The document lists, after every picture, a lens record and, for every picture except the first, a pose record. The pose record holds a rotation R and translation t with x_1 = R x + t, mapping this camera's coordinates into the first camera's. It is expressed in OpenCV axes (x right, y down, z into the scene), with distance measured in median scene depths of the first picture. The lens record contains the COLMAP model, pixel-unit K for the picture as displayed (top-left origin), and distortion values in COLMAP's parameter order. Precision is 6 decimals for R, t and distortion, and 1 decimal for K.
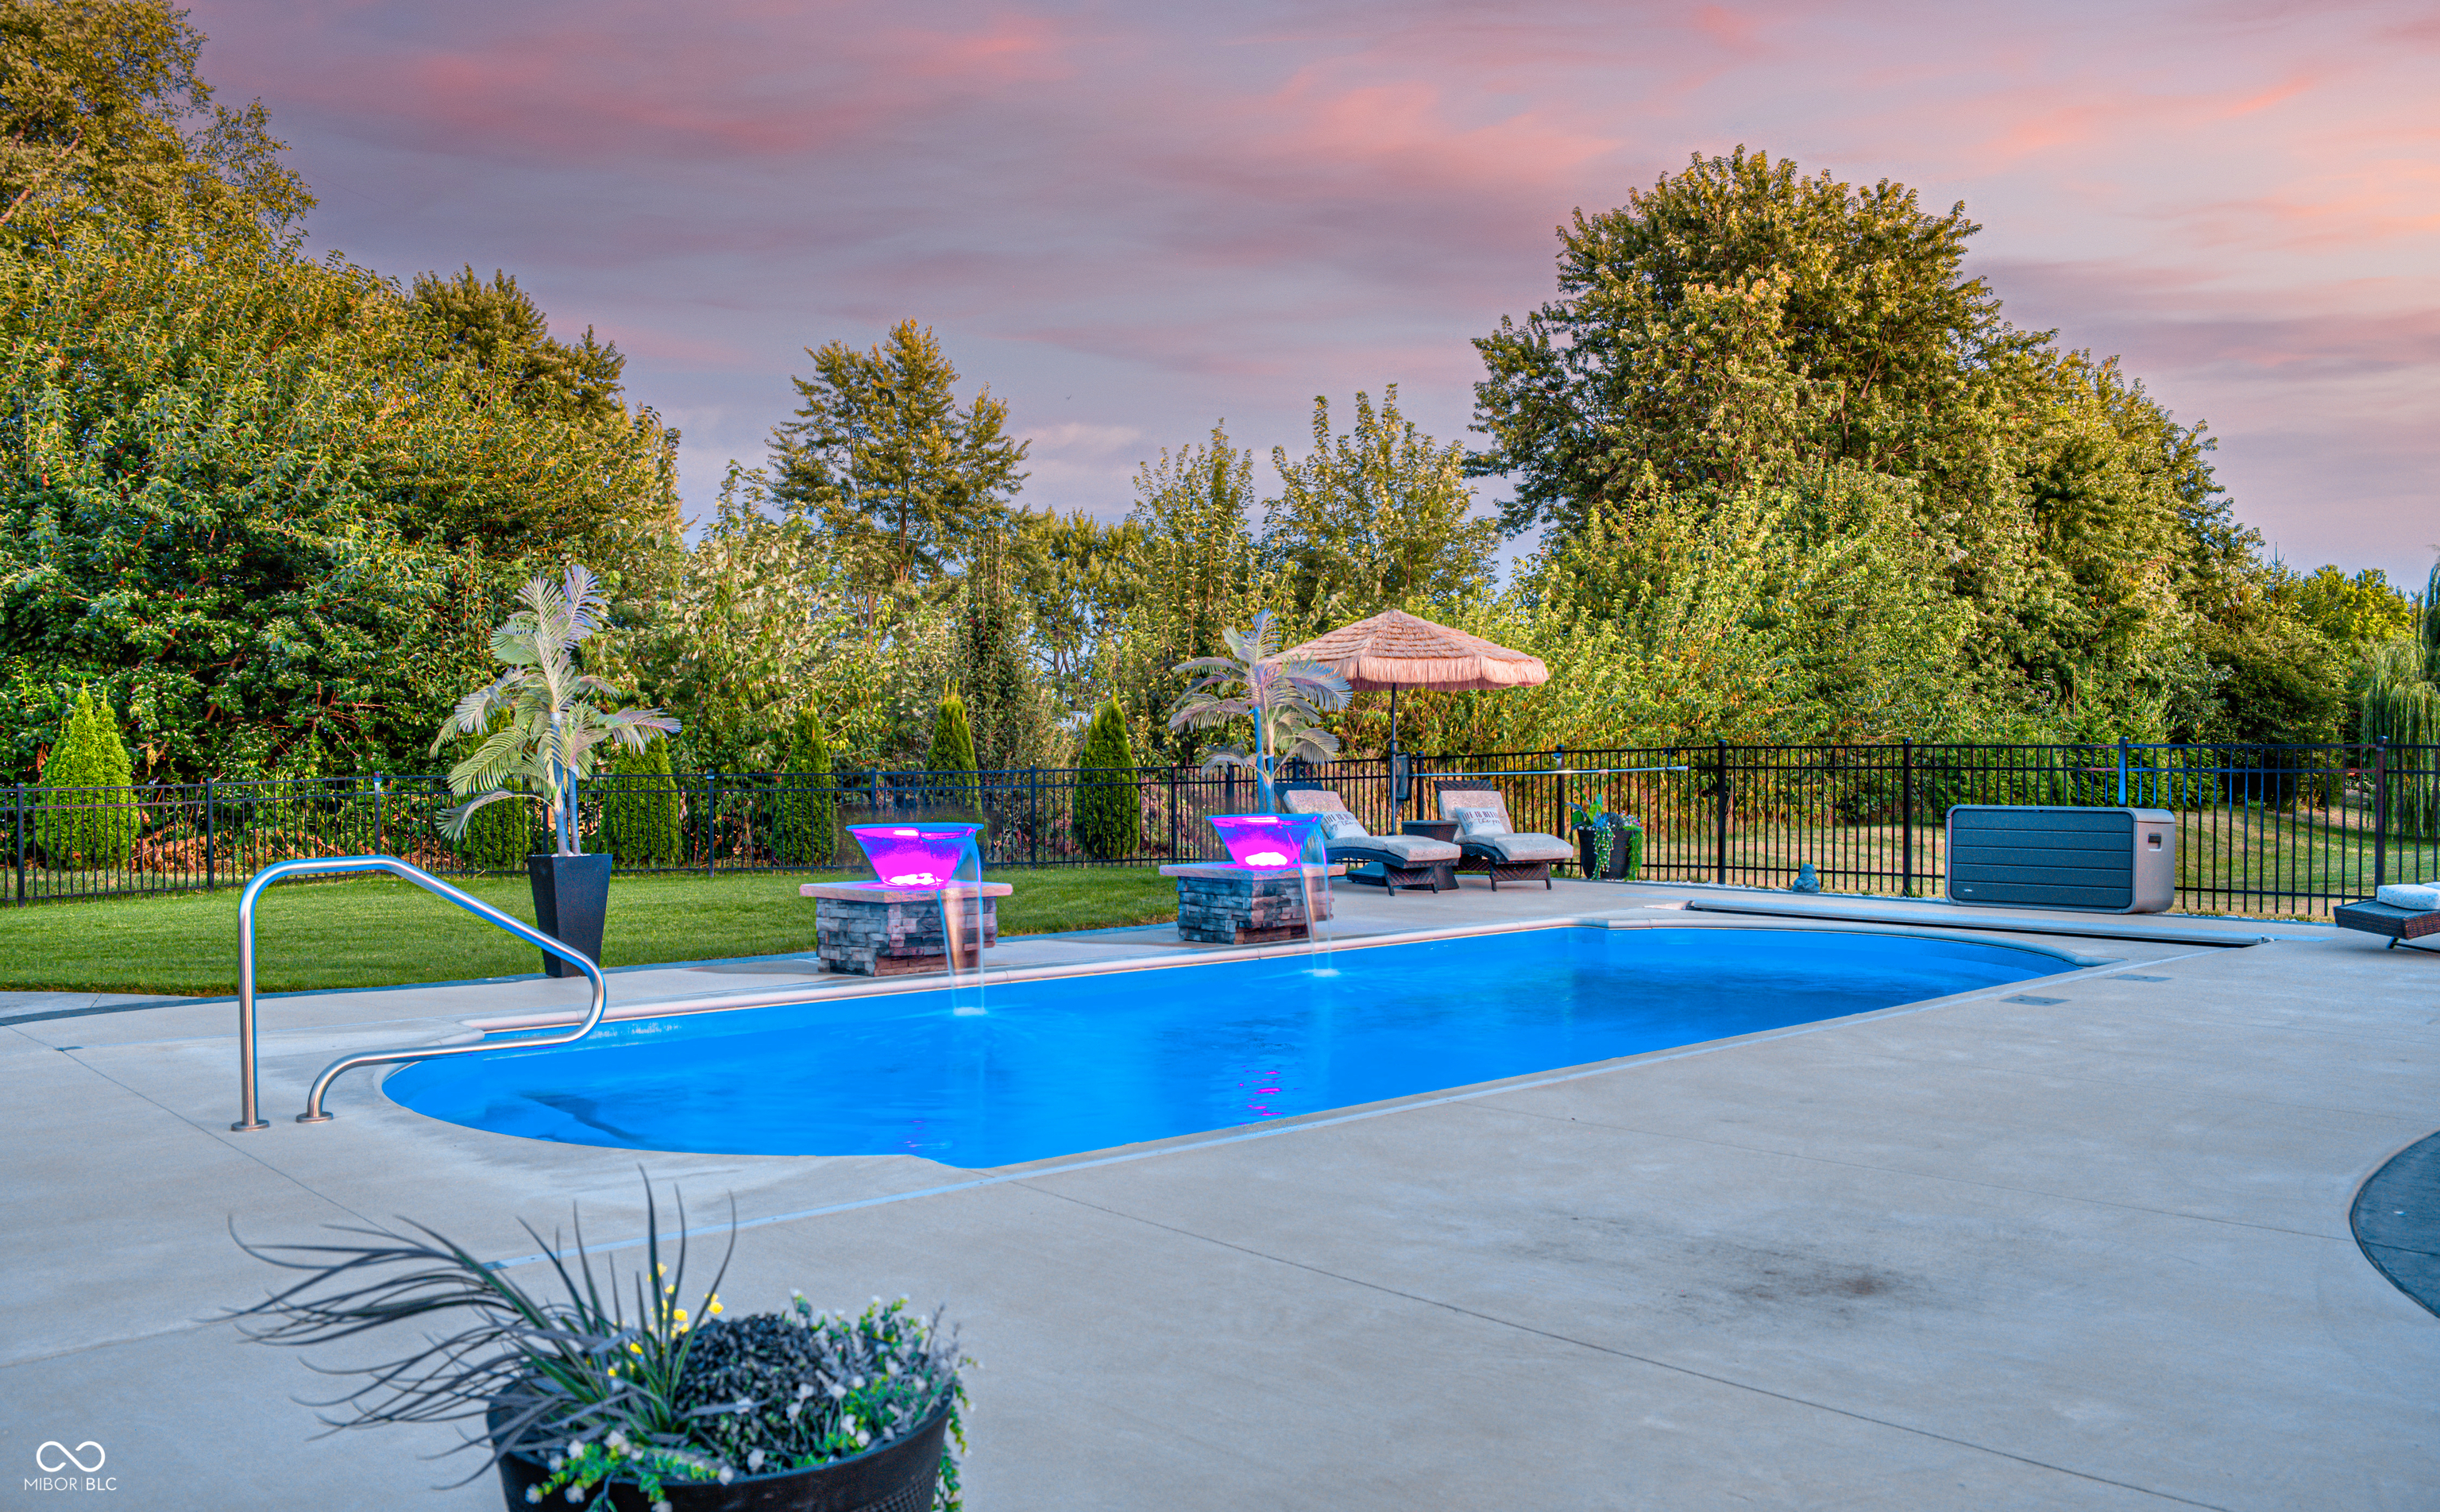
lens RADIAL K [[1996.1, 0, 1220.0], [0, 1996.1, 756.0], [0, 0, 1]] dist [-0.096224, 0.091327]
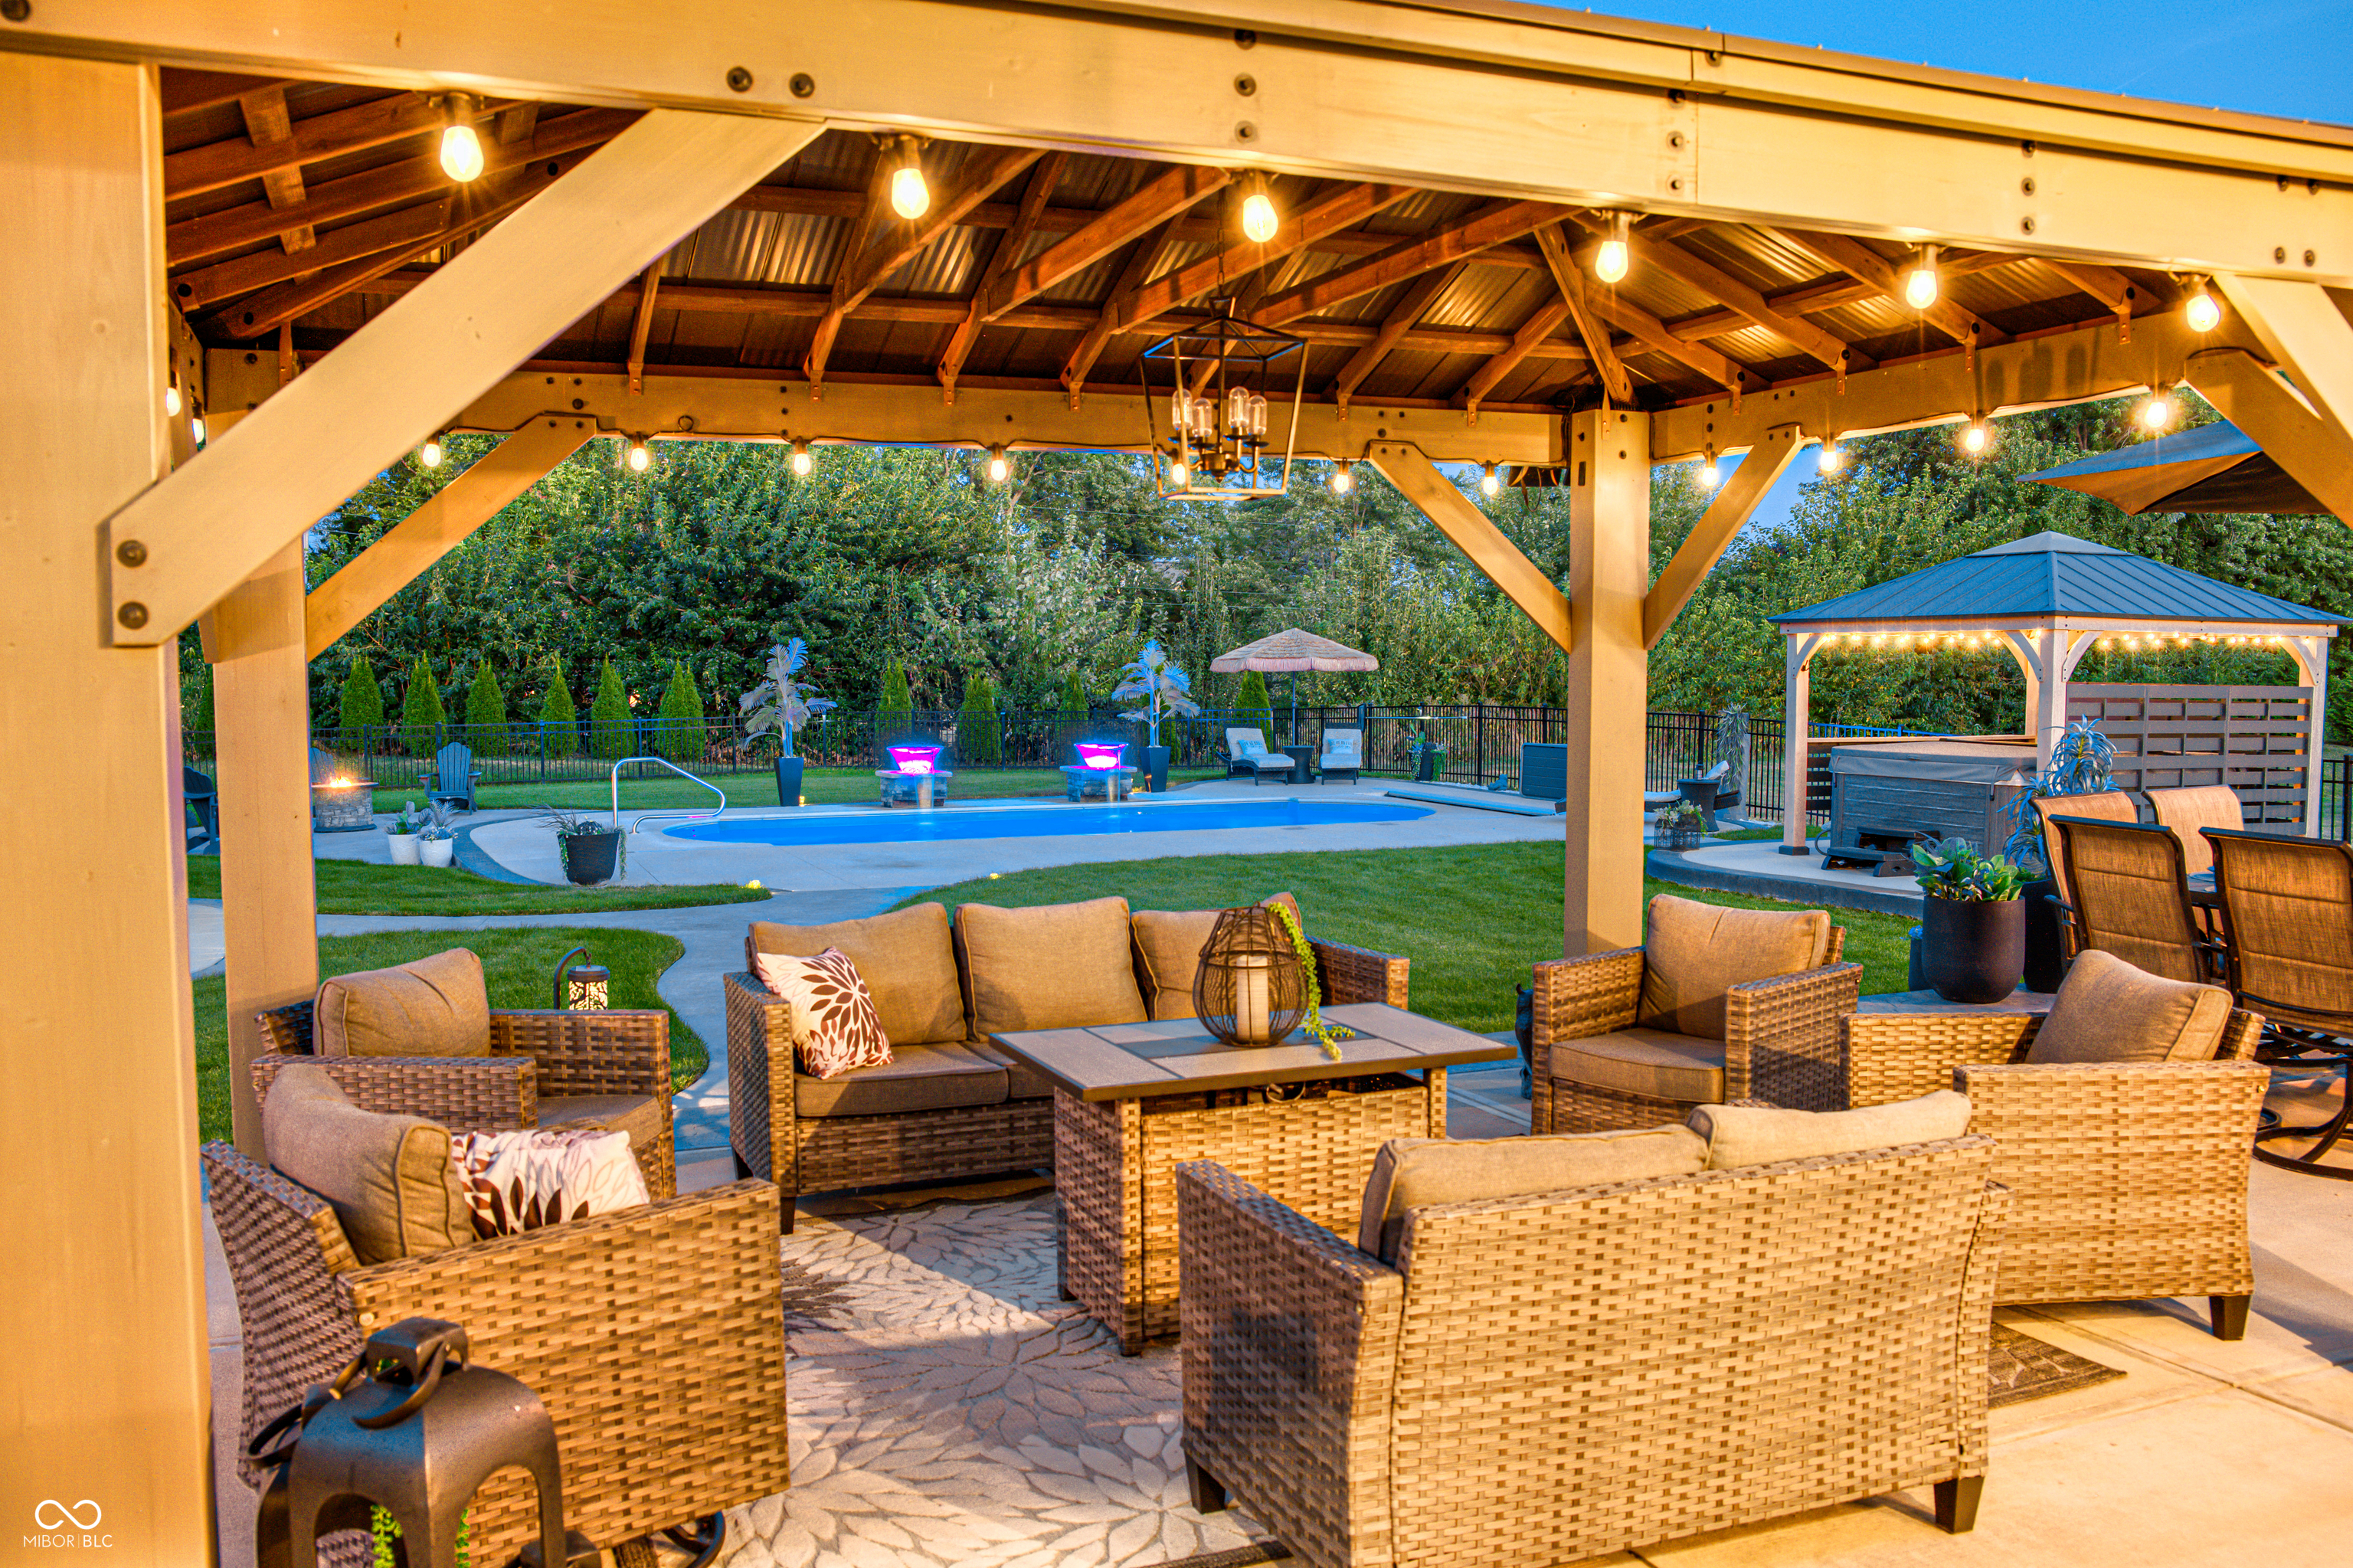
lens RADIAL K [[1930.2, 0, 1176.5], [0, 1930.2, 784.0], [0, 0, 1]] dist [-0.074082, -0.000011]
pose [[0.943420, 0.020715, -0.330954, 0.400332], [-0.000610, 0.998154, 0.060739, -0.027316], [0.331601, -0.057100, 0.941690, -0.478239]]
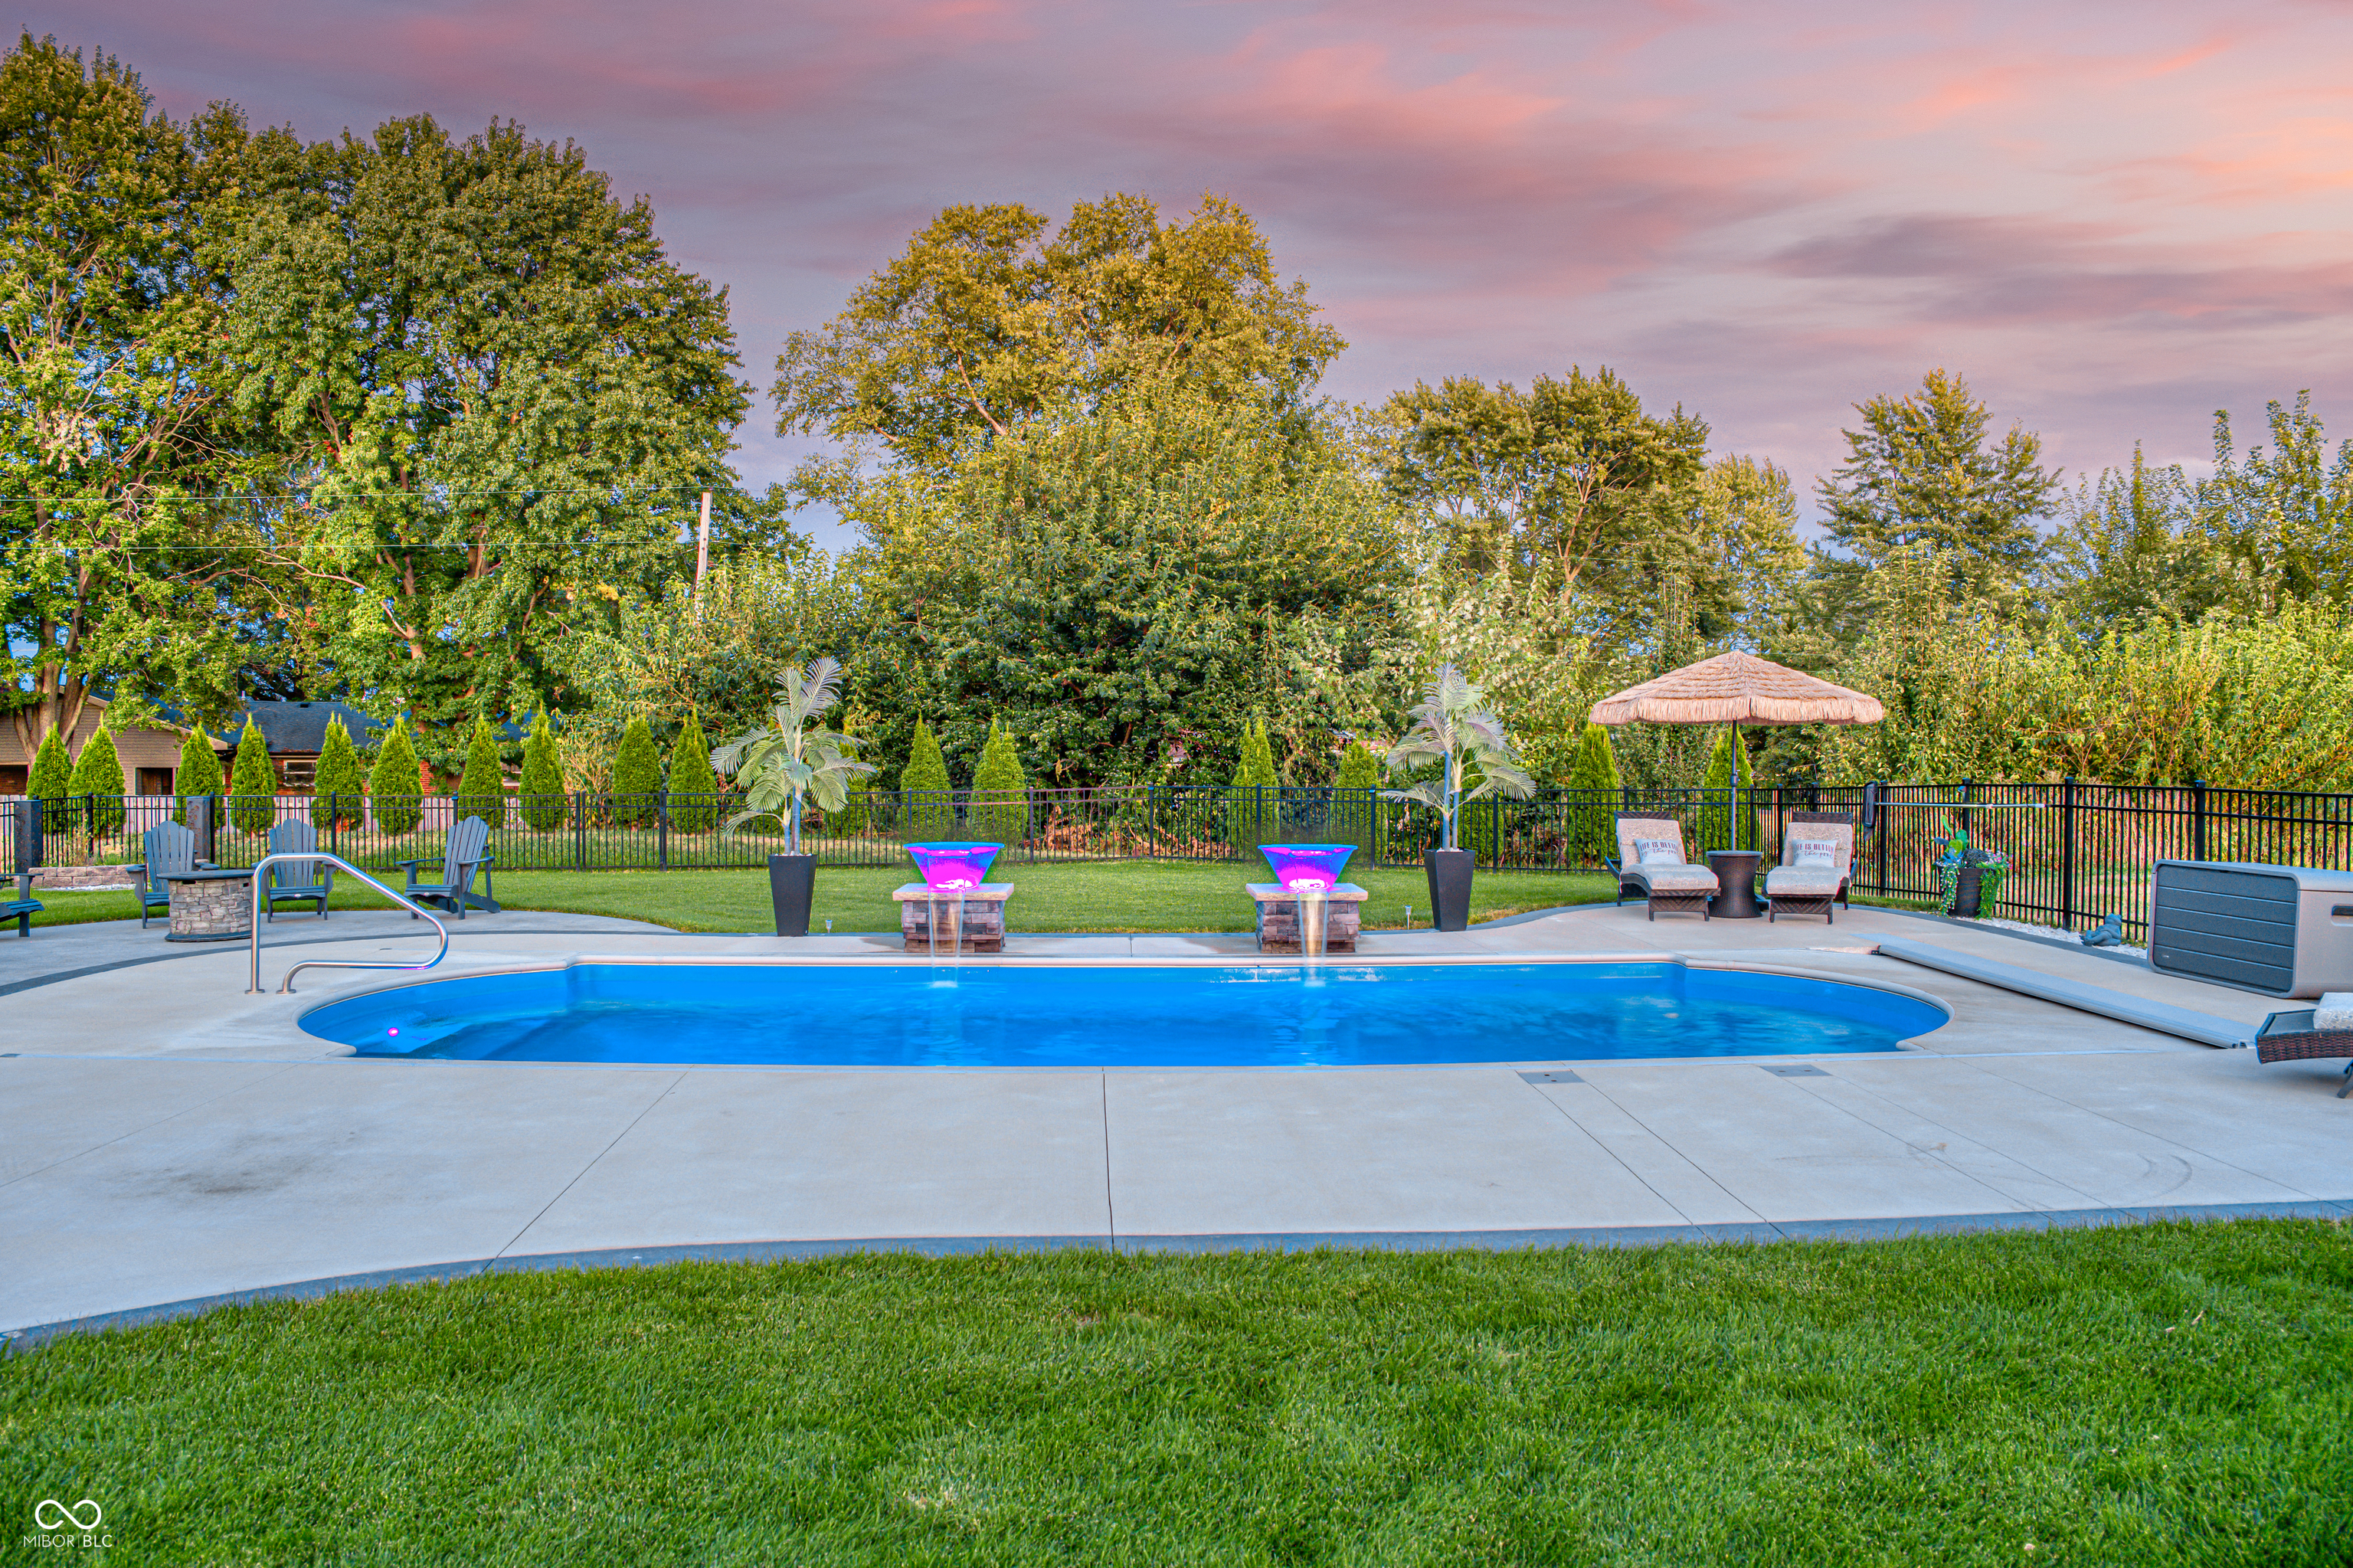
lens RADIAL K [[1695.6, 0, 1176.5], [0, 1695.6, 744.9], [0, 0, 1]] dist [-0.163627, 0.086556]
pose [[0.767687, 0.003190, -0.640817, 0.302585], [-0.007043, 0.999969, -0.003459, -0.012808], [0.640786, 0.007169, 0.767686, 0.095181]]
